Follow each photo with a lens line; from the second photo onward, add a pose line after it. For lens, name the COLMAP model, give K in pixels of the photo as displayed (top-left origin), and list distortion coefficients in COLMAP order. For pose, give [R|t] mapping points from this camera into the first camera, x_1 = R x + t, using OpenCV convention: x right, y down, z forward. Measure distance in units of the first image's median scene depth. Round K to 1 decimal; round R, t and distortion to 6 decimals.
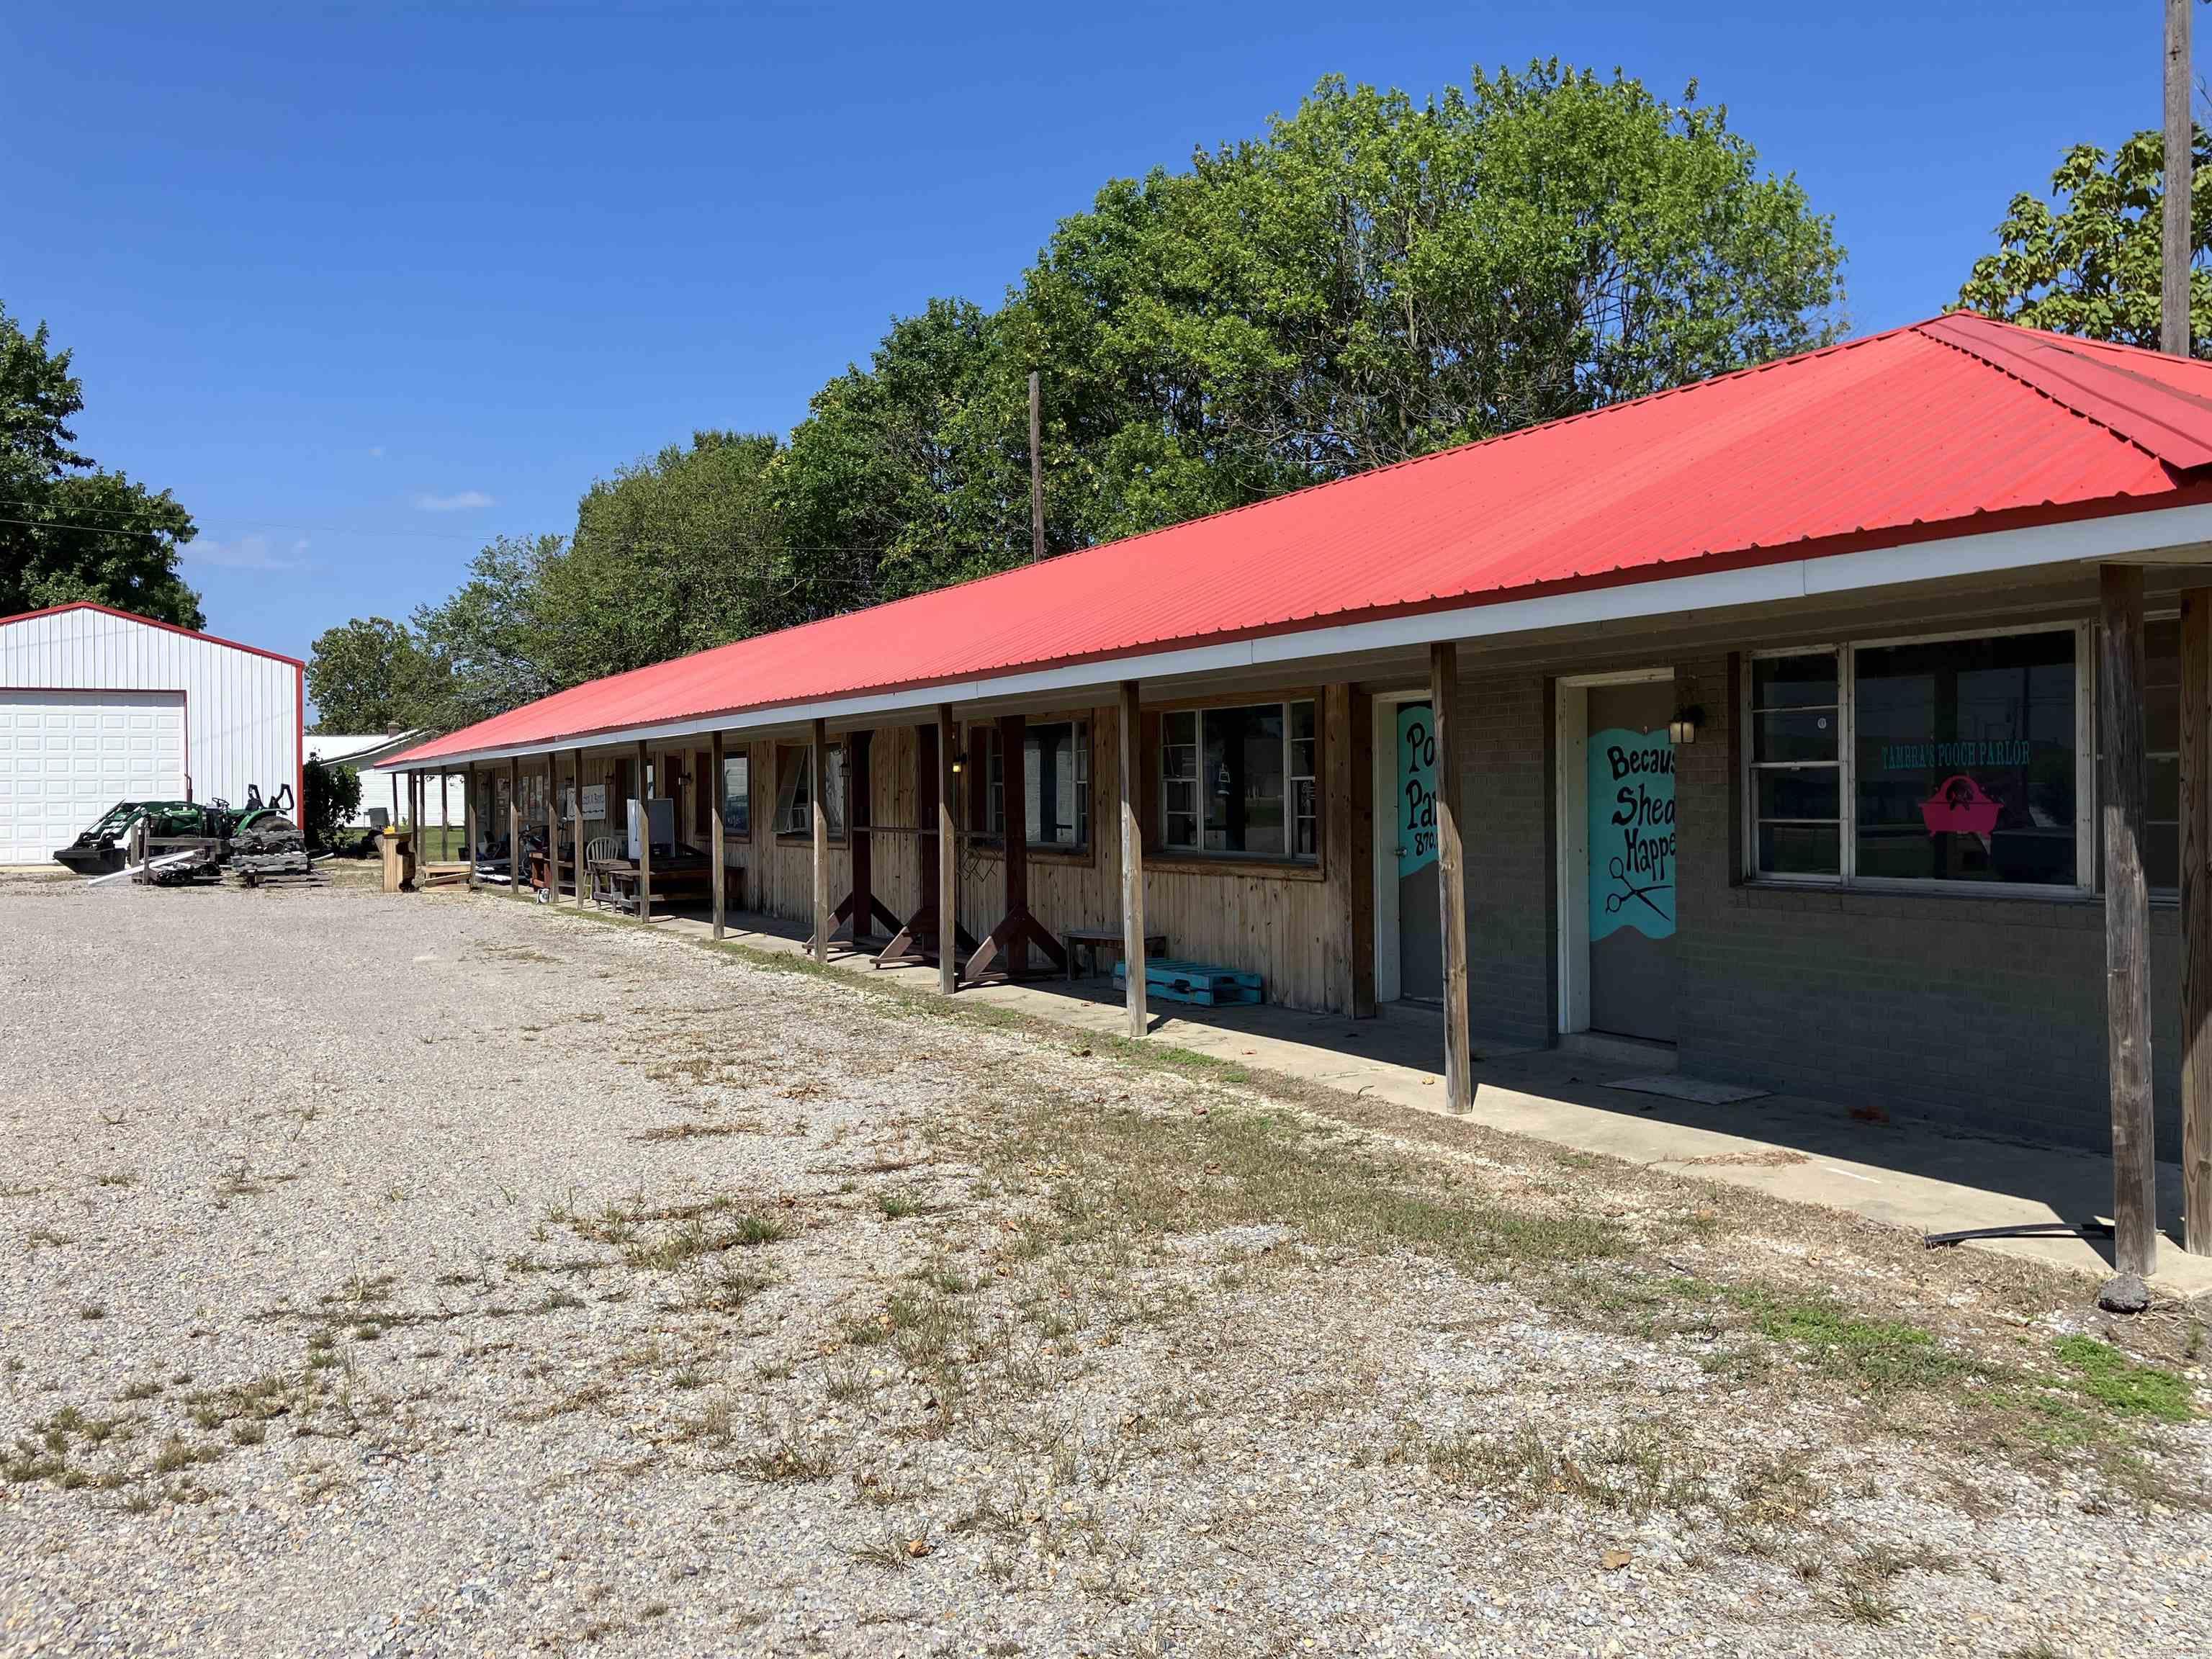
lens RADIAL K [[1780.3, 0, 1134.0], [0, 1780.3, 896.6], [0, 0, 1]] dist [-0.008960, -0.006996]
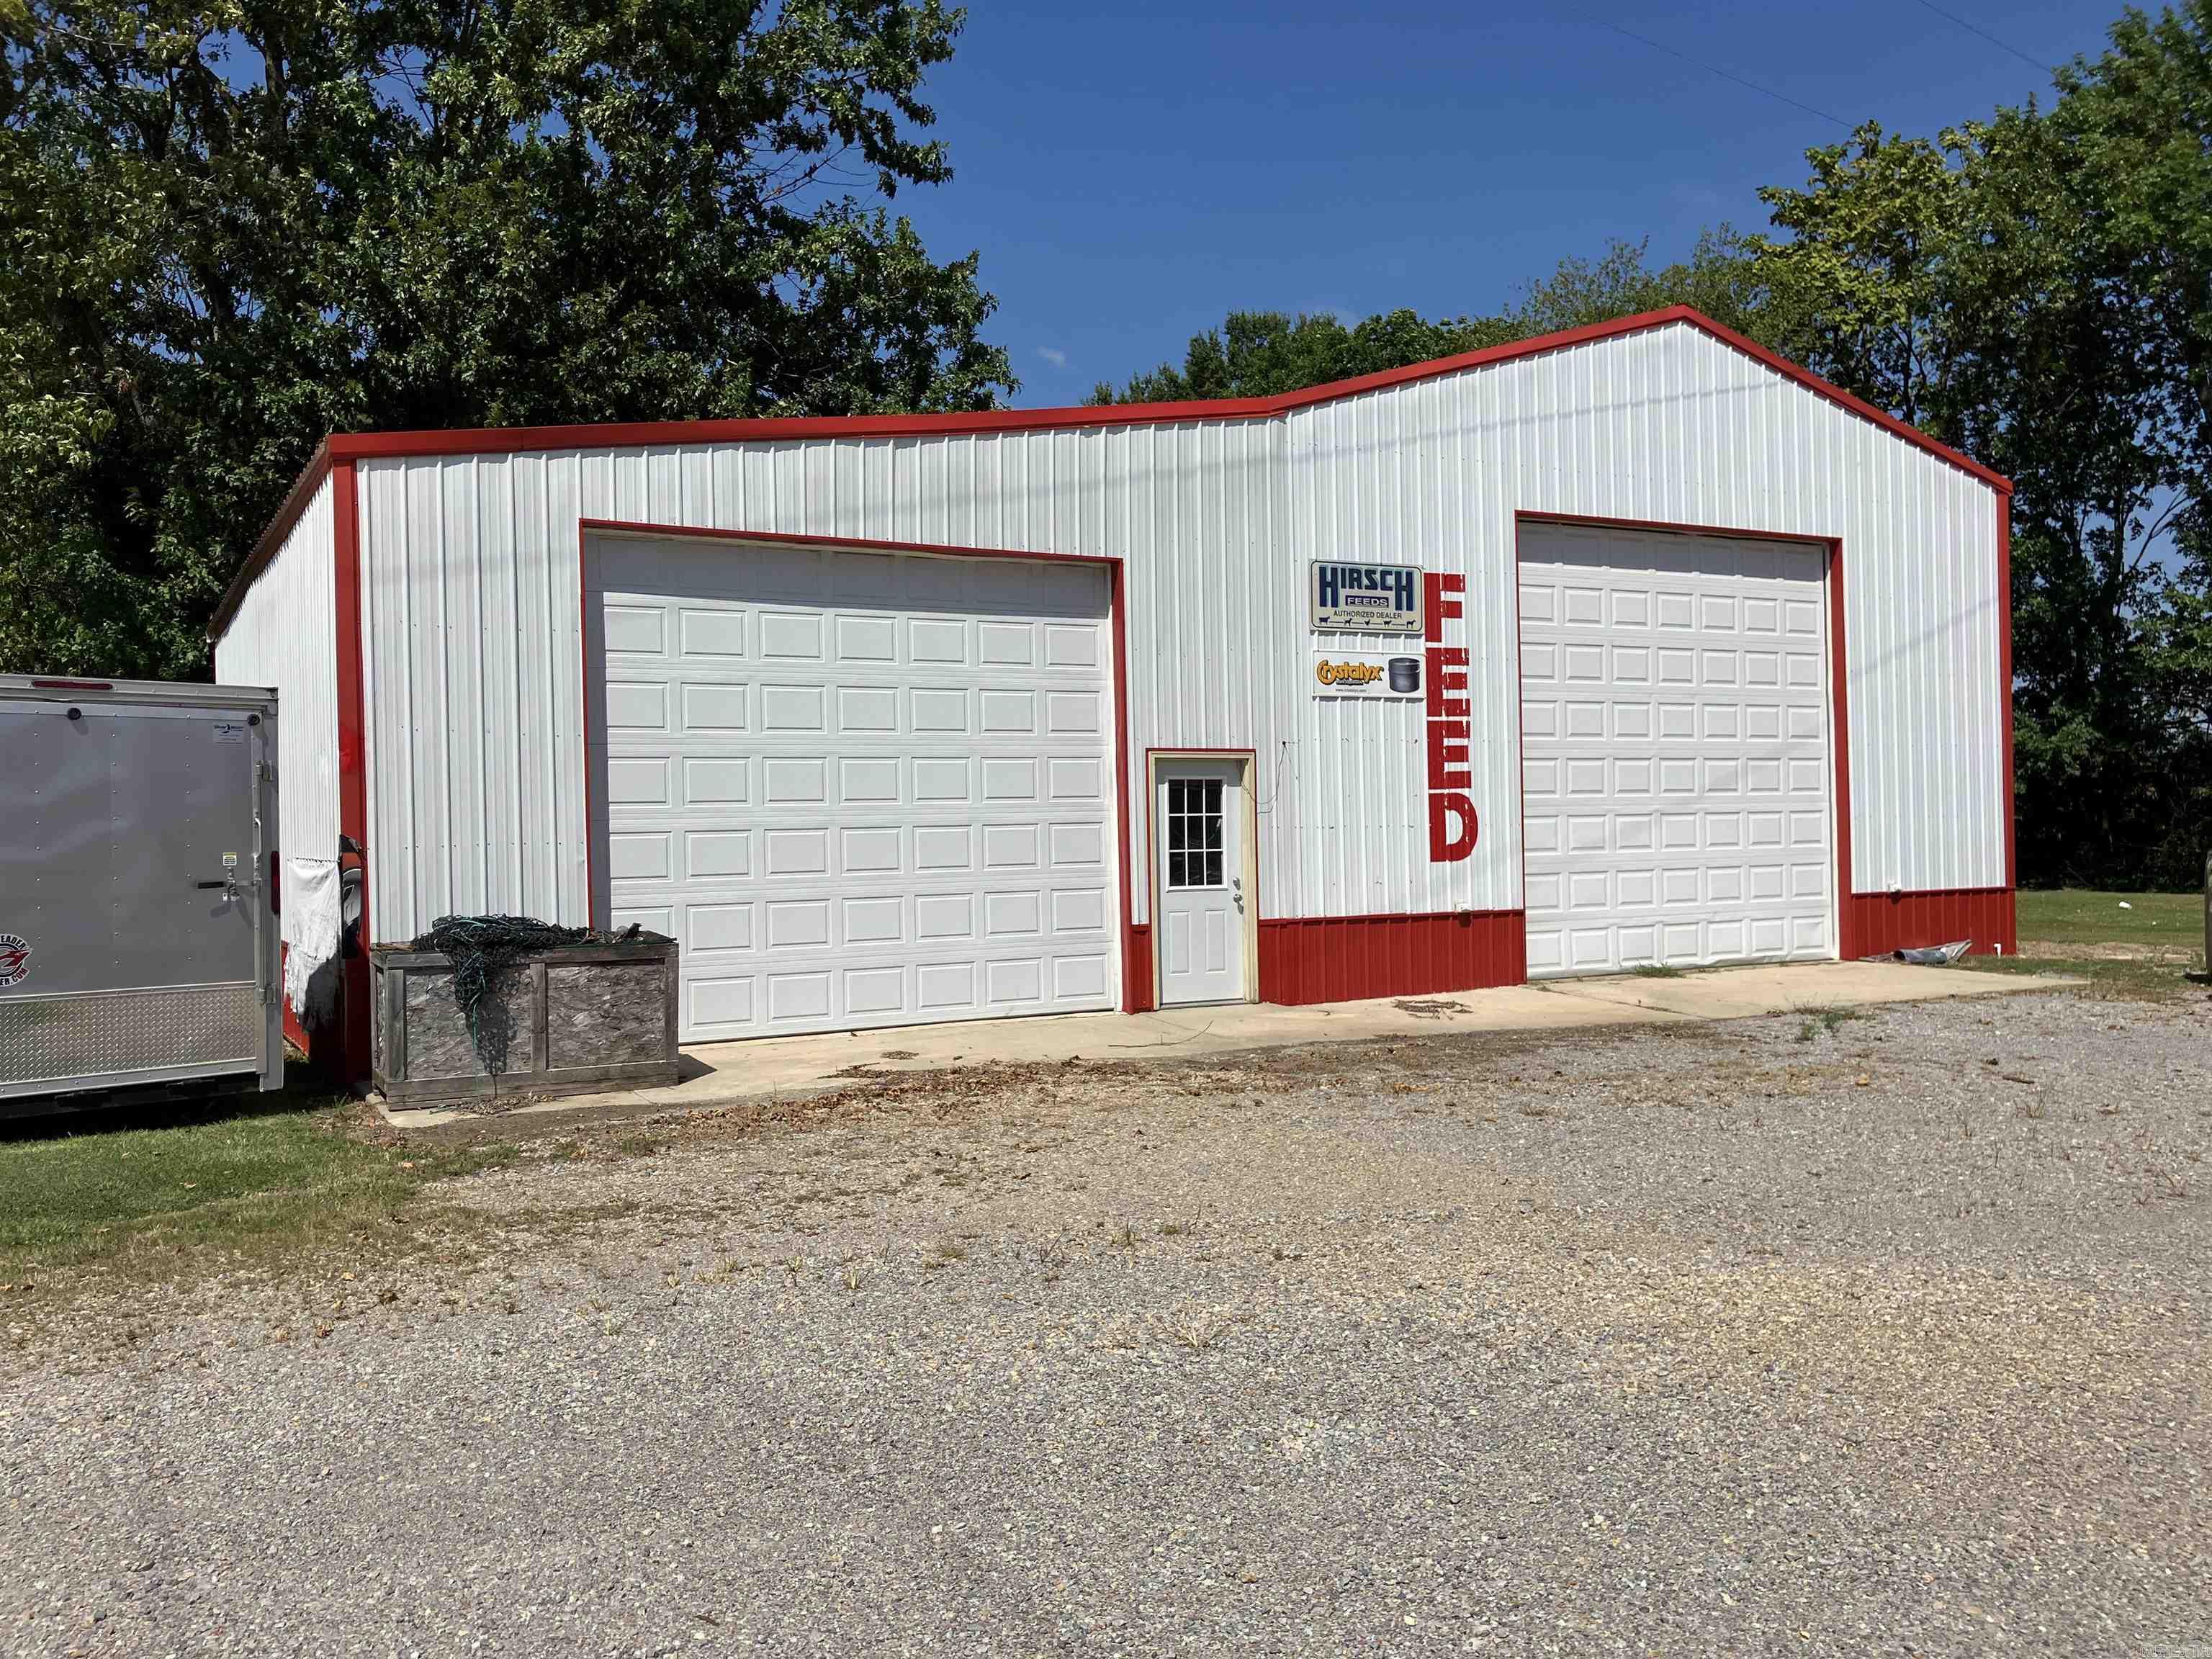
lens RADIAL K [[1860.9, 0, 1038.6], [0, 1860.9, 841.0], [0, 0, 1]] dist [0.015069, -0.008785]
pose [[0.999307, -0.012504, 0.035060, -3.262577], [0.014107, 0.998848, -0.045873, -0.134676], [-0.034446, 0.046336, 0.998332, 2.593773]]
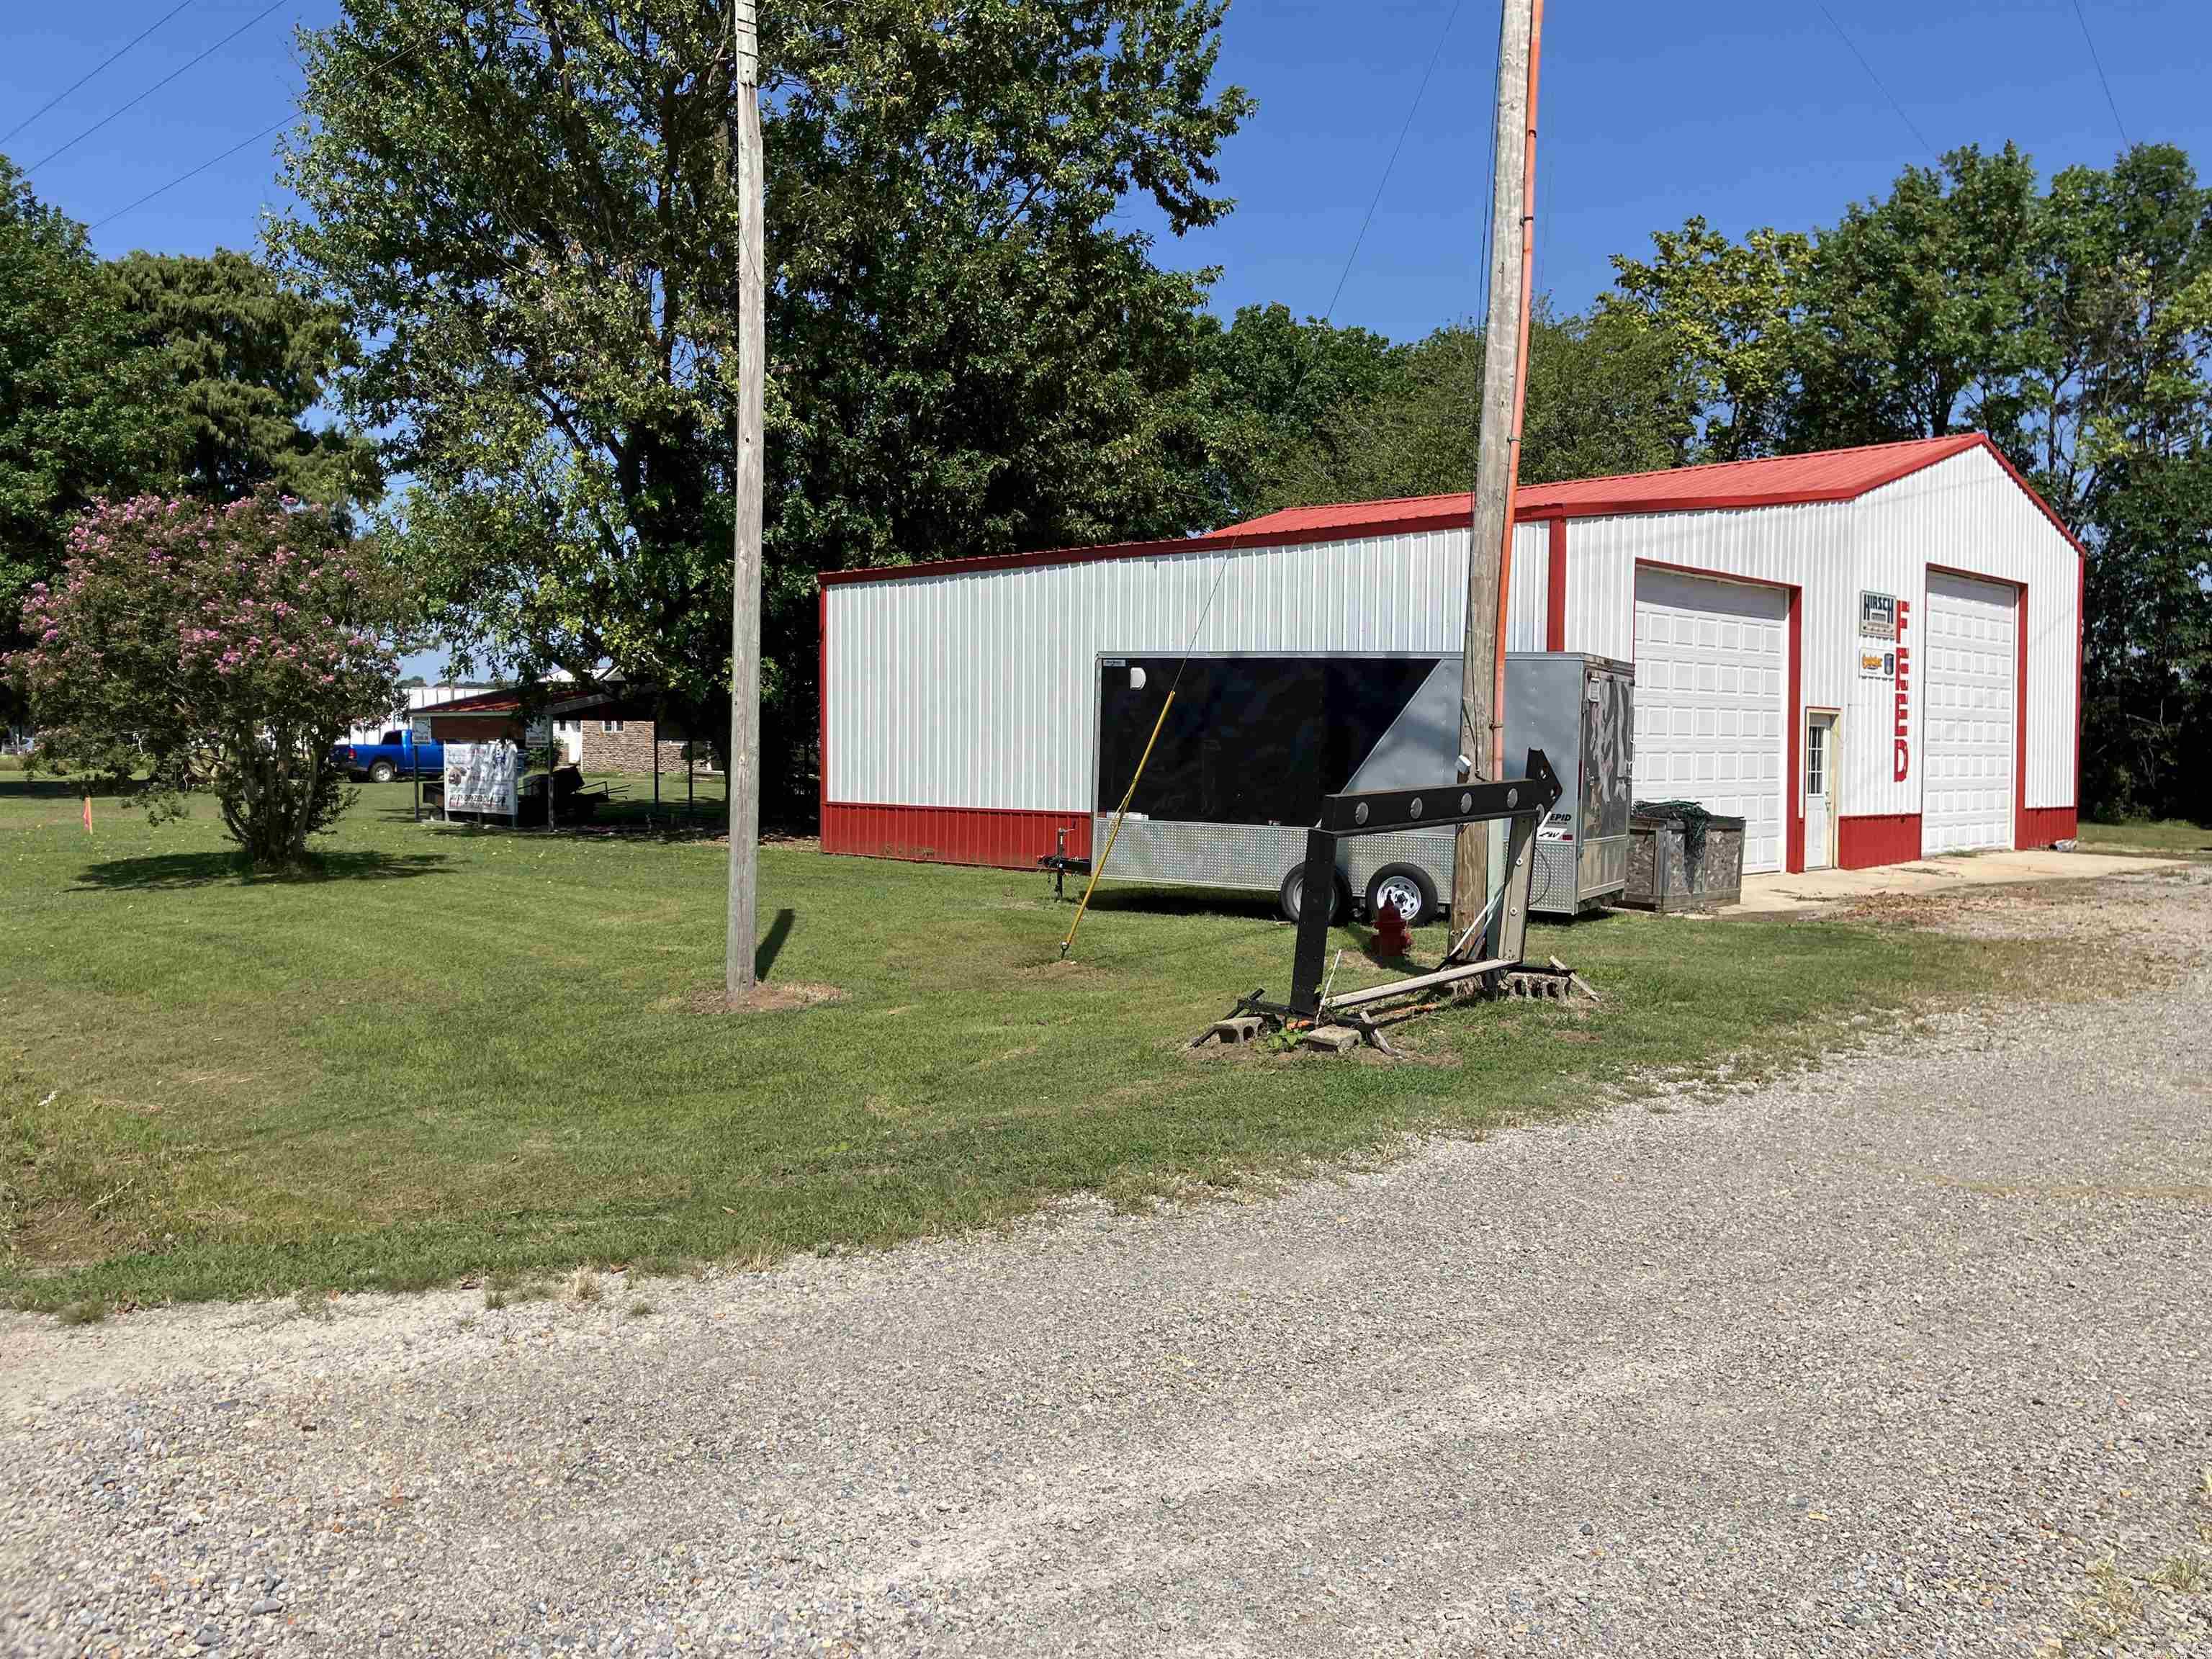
lens RADIAL K [[1837.9, 0, 1129.9], [0, 1837.9, 809.8], [0, 0, 1]] dist [-0.003244, 0.059037]
pose [[0.934664, 0.001920, 0.355527, -4.779368], [0.005699, 0.999776, -0.020380, -0.101259], [-0.355486, 0.021075, 0.934444, 2.193201]]
